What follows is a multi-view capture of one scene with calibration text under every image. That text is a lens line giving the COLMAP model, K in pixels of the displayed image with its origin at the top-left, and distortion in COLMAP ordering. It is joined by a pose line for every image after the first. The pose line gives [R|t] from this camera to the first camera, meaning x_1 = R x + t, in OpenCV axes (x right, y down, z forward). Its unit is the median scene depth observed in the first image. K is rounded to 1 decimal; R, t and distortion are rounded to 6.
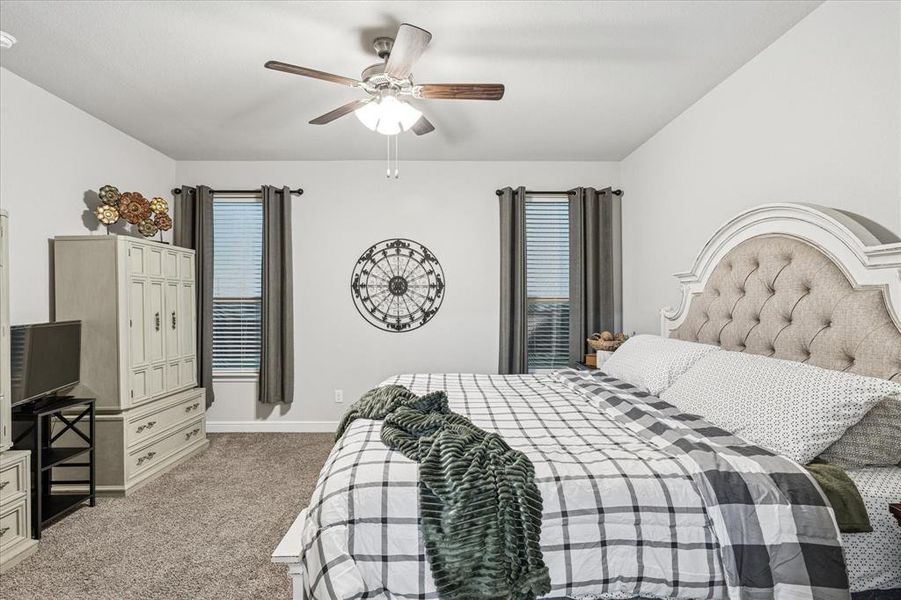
lens RADIAL K [[426.7, 0, 450.1], [0, 426.7, 301.4], [0, 0, 1]] dist [-0.004274, 0.000297]
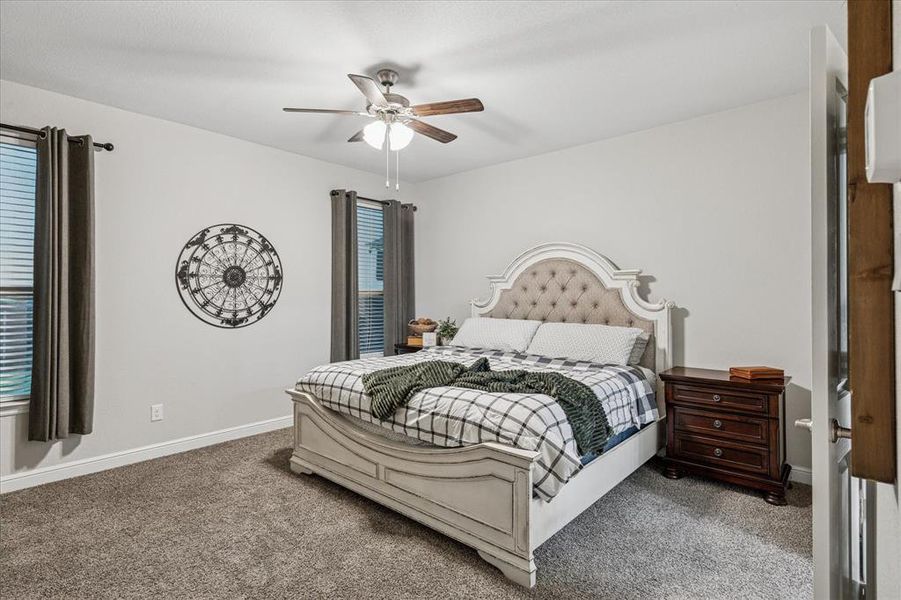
lens RADIAL K [[426.7, 0, 472.9], [0, 426.7, 287.7], [0, 0, 1]] dist [-0.004274, 0.000297]
pose [[0.668363, 0.012729, 0.743726, -0.455207], [-0.003649, 0.999898, -0.013834, -0.002282], [-0.743826, 0.006532, 0.668341, 0.025072]]
